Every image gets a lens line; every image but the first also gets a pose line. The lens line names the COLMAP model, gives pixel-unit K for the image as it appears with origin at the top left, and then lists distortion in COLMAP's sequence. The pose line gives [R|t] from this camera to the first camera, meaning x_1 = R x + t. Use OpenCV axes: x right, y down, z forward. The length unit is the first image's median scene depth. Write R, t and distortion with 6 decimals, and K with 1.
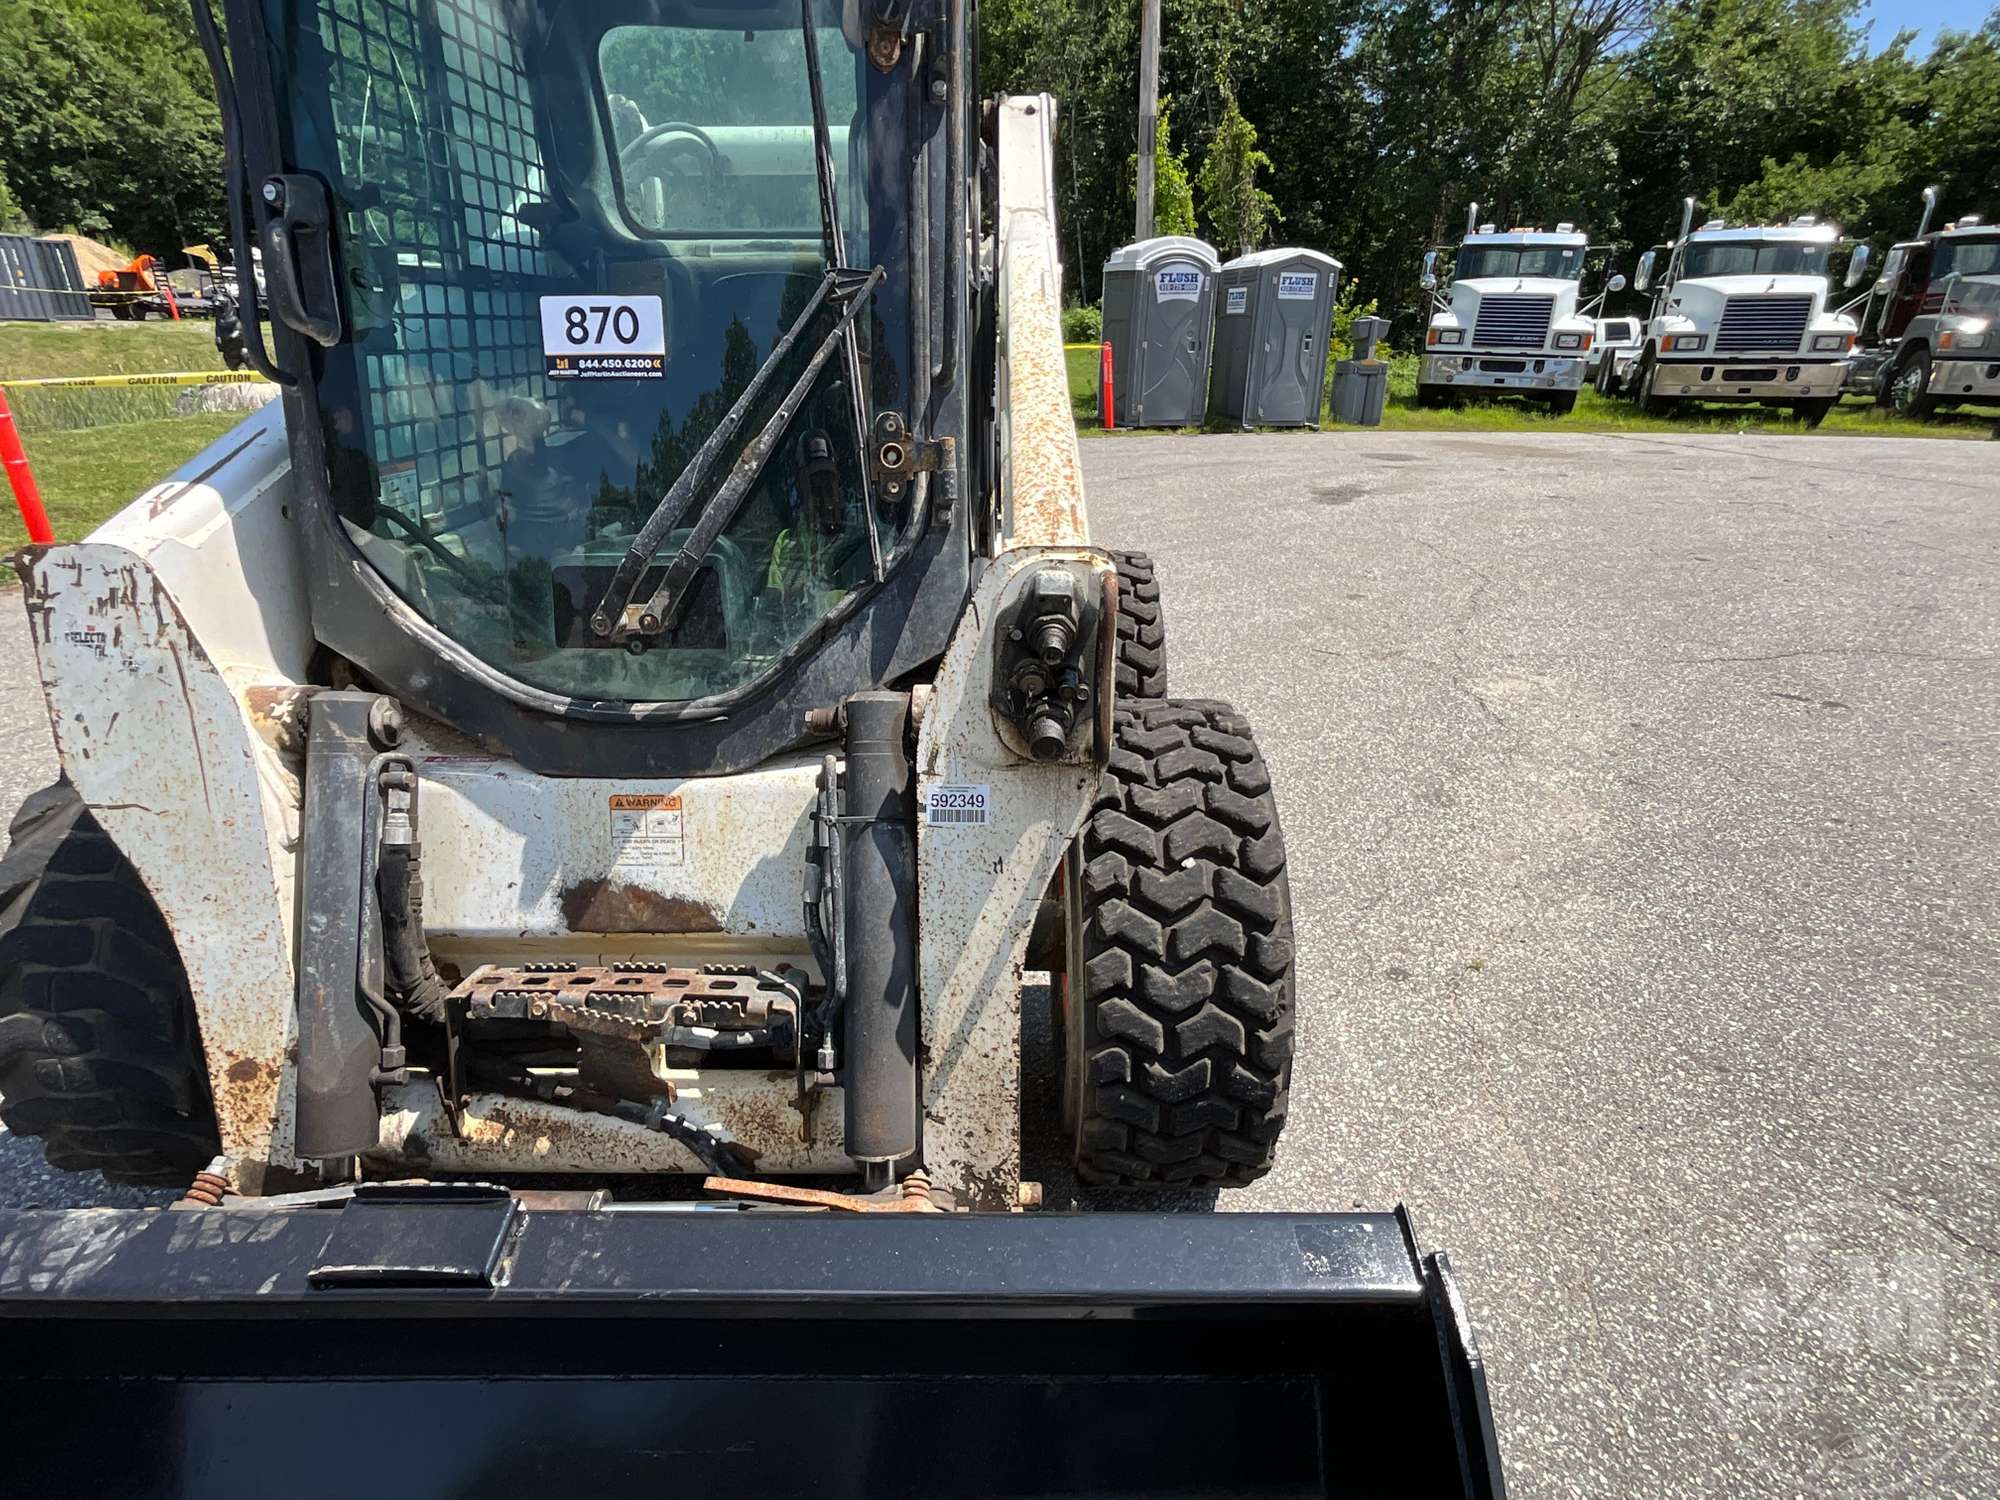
lens RADIAL K [[986.7, 0, 997.4], [0, 986.7, 749.2], [0, 0, 1]] dist [-0.004001, 0.004597]
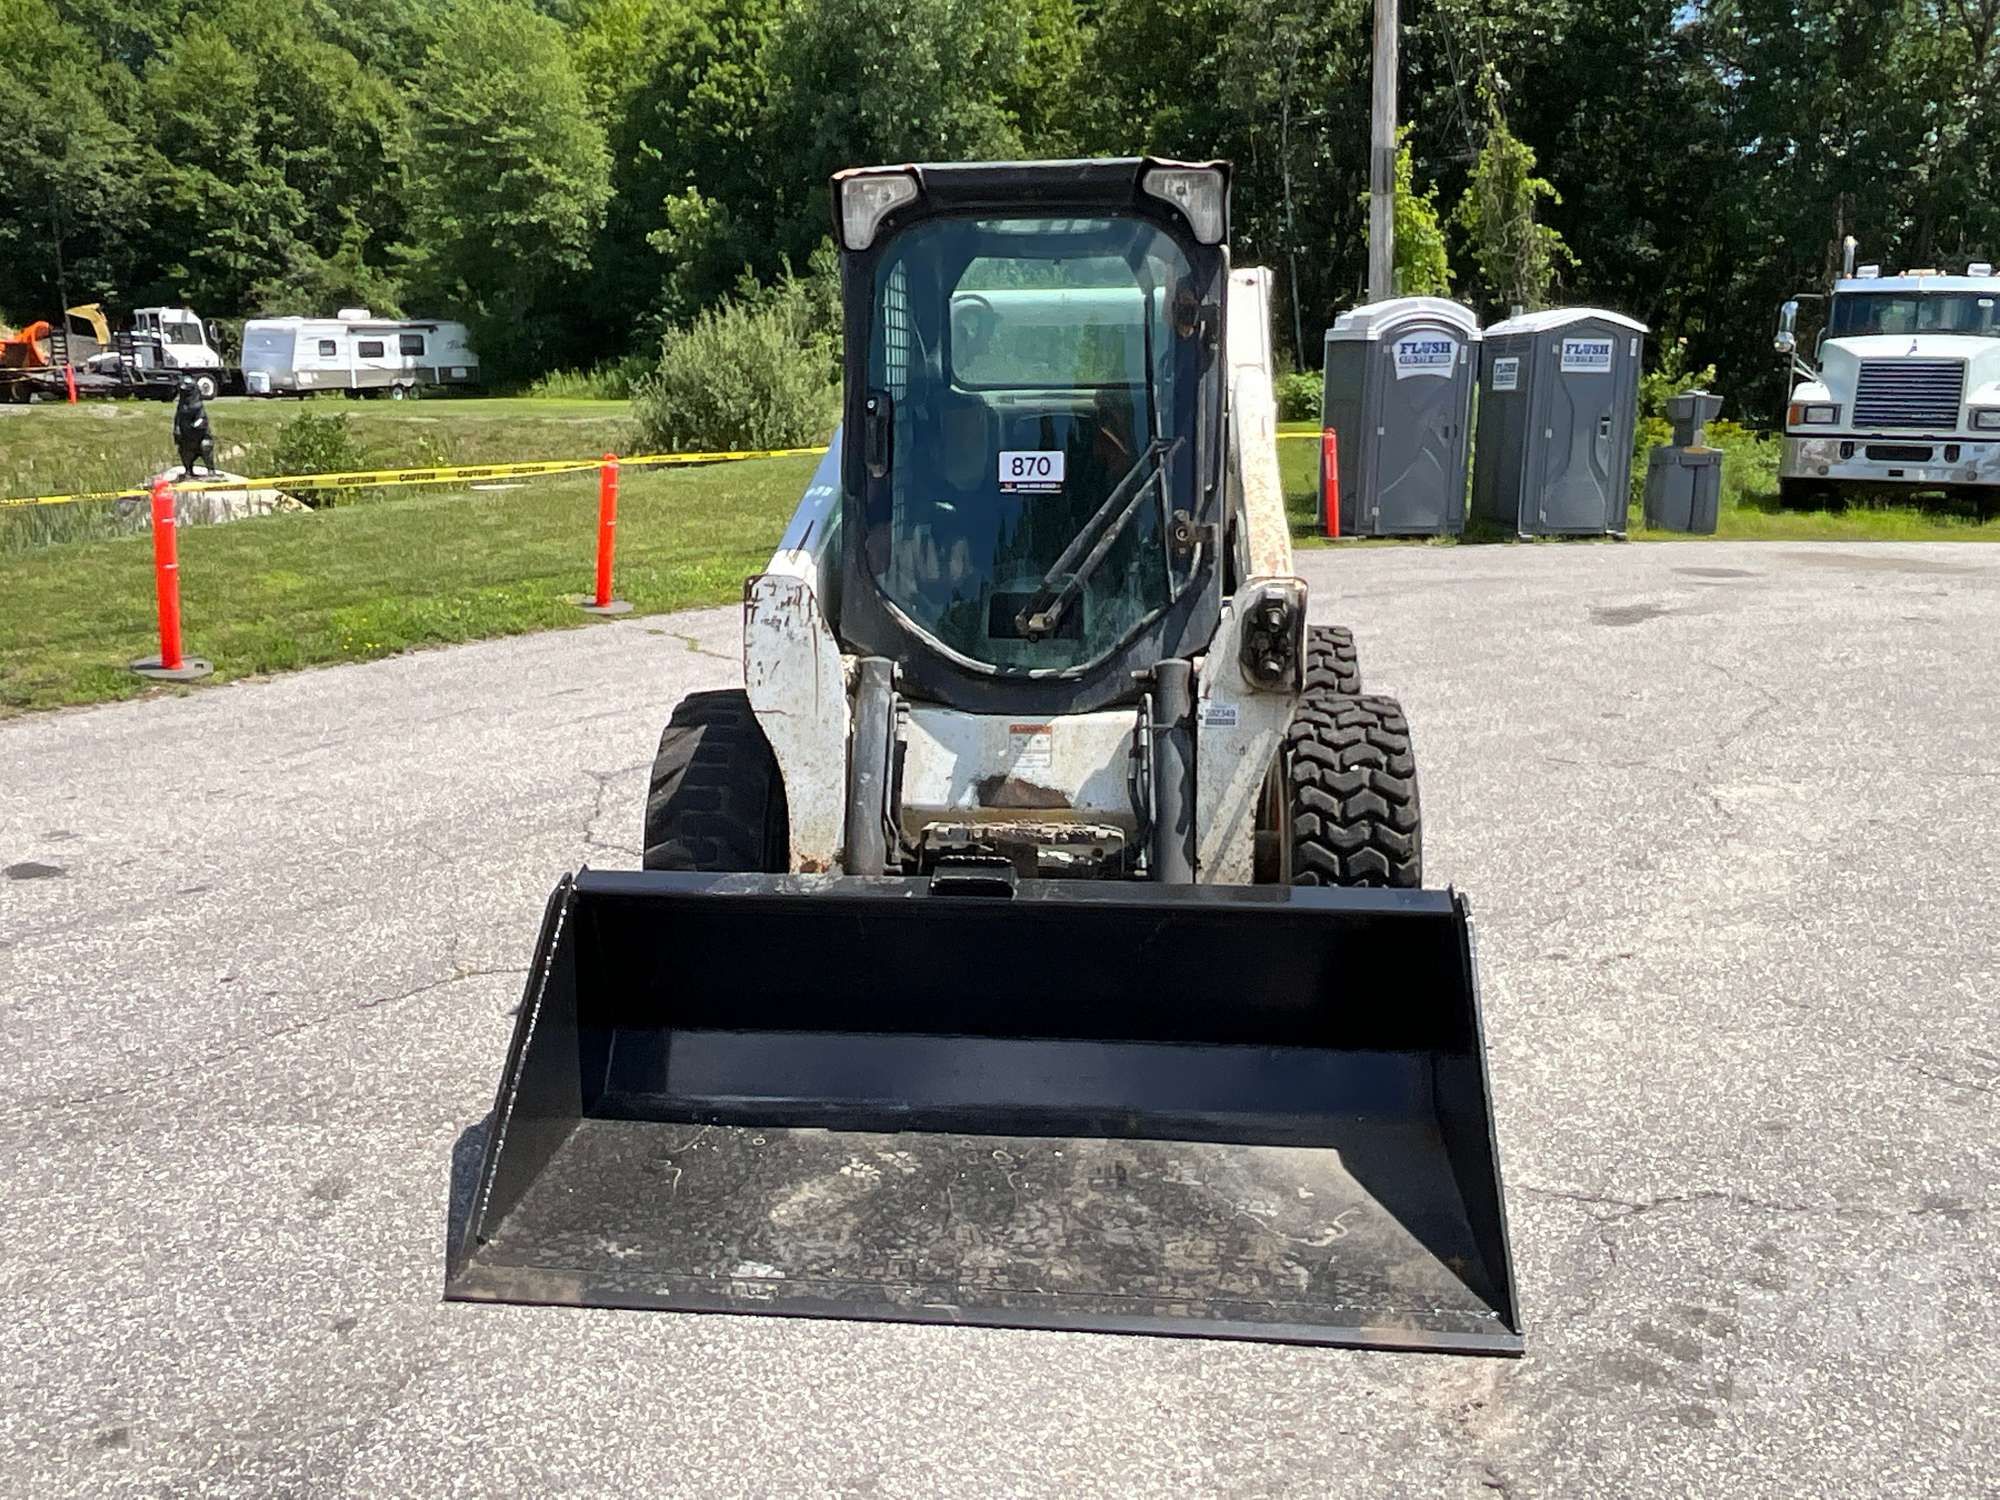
lens RADIAL K [[1601.5, 0, 996.2], [0, 1601.5, 756.1], [0, 0, 1]] dist [0.008847, -0.018964]
pose [[0.994623, 0.013877, -0.102632, -0.130033], [-0.032248, 0.983216, -0.179574, 0.593164], [0.098418, 0.181918, 0.978376, -1.692829]]
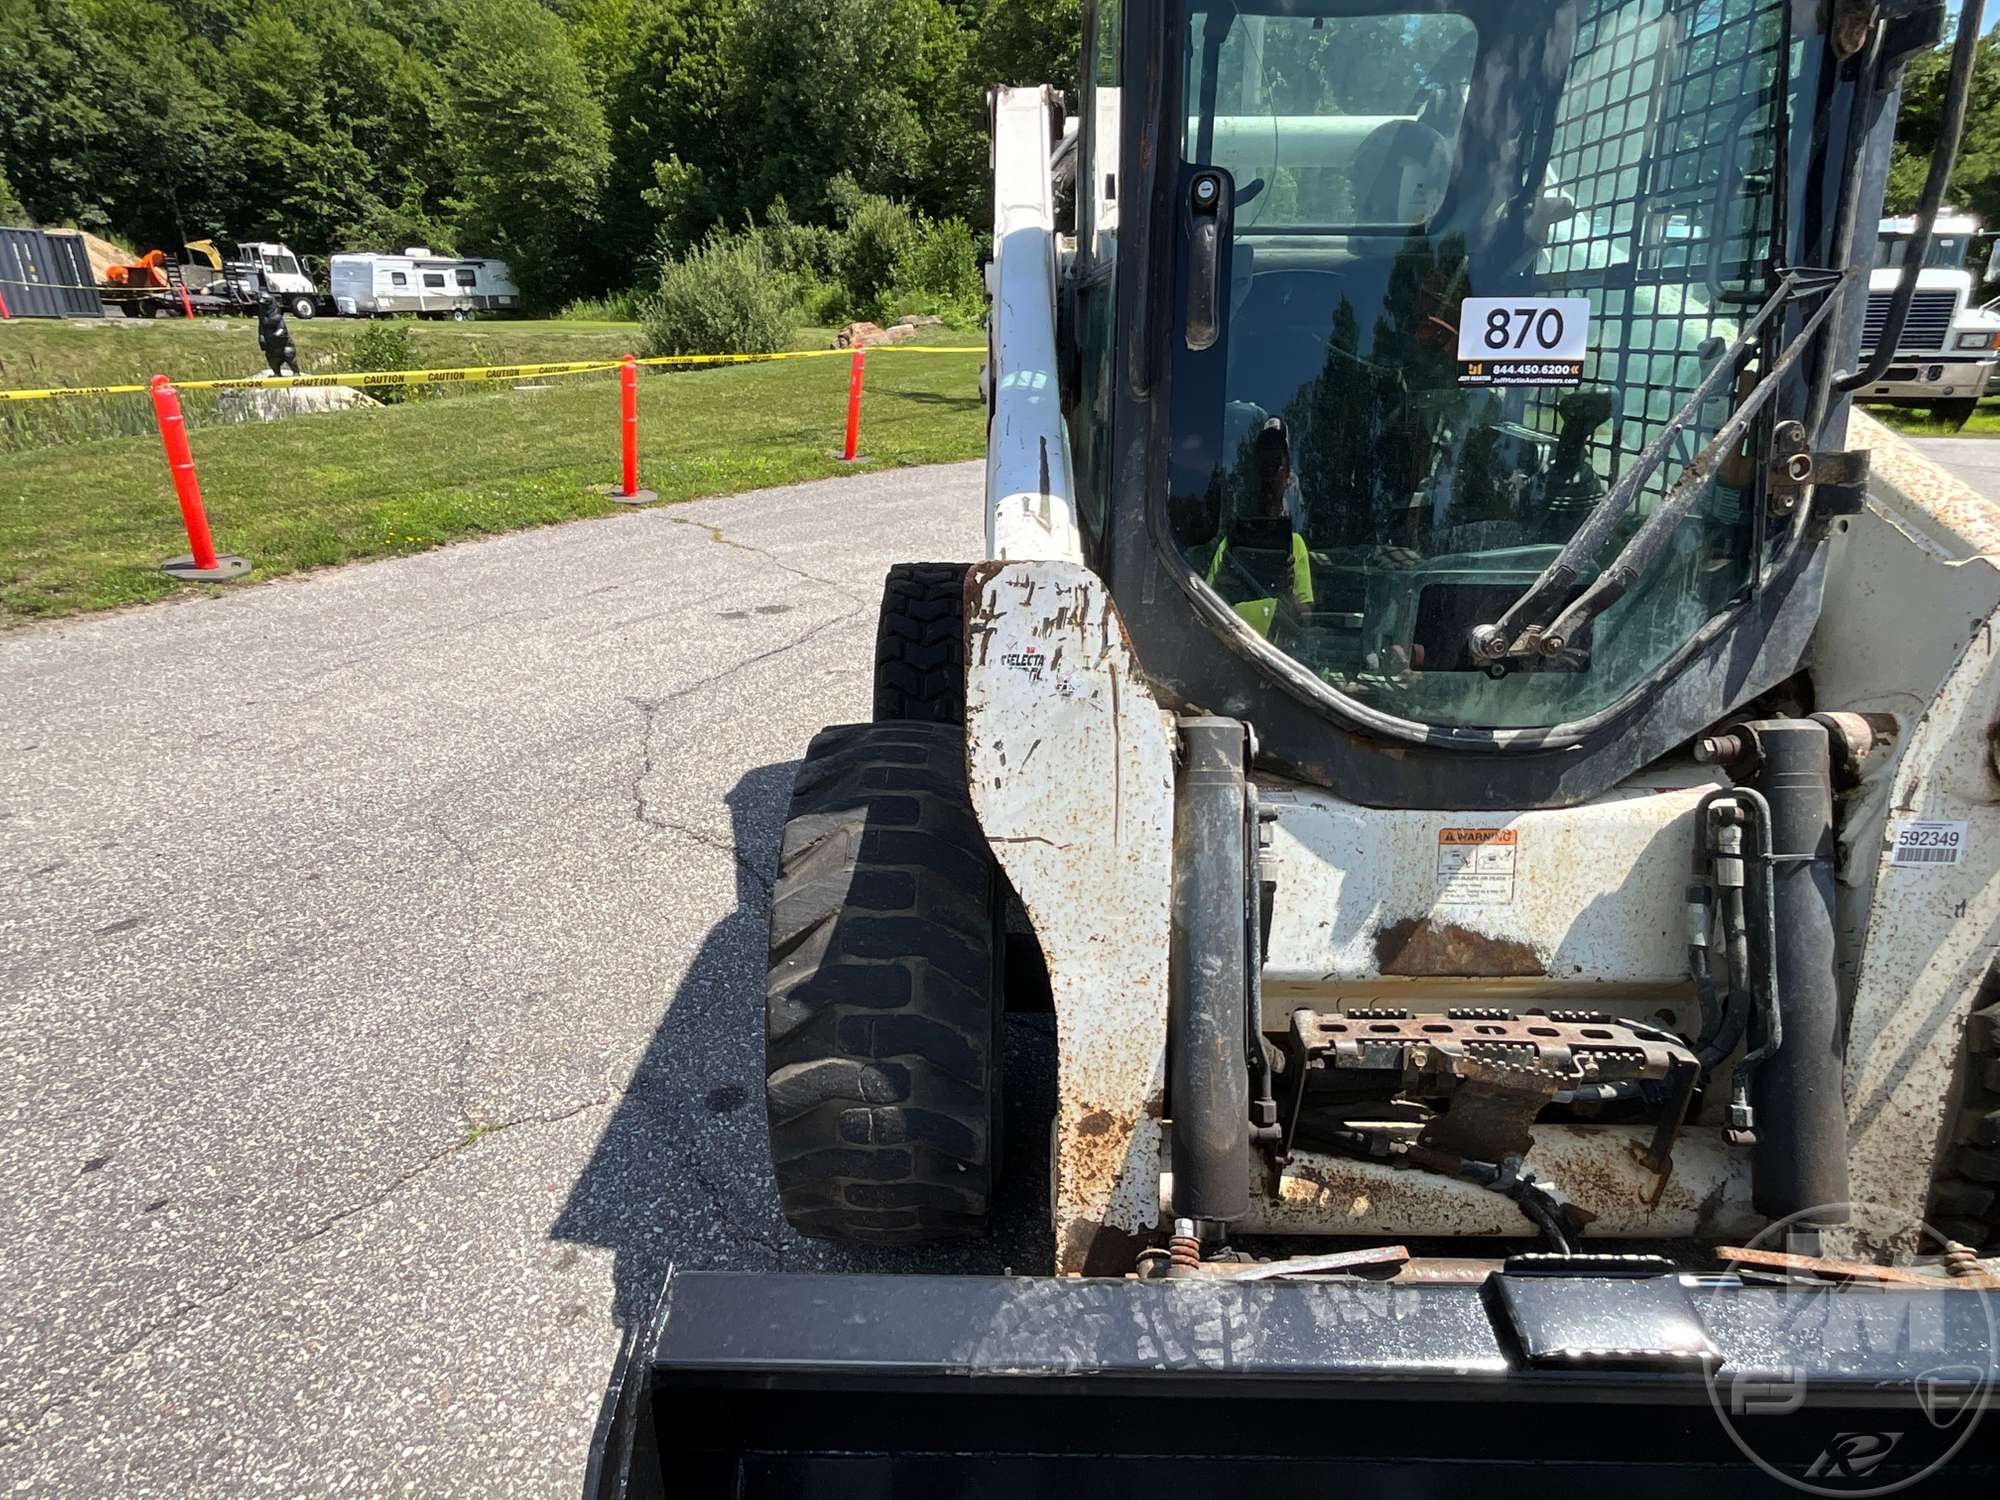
lens RADIAL K [[1043.3, 0, 997.8], [0, 1043.3, 749.4], [0, 0, 1]] dist [-0.004198, 0.005448]
pose [[0.999941, 0.003936, -0.010160, -0.792995], [-0.004111, 0.999843, -0.017261, -0.009276], [0.010090, 0.017302, 0.999799, 0.008142]]
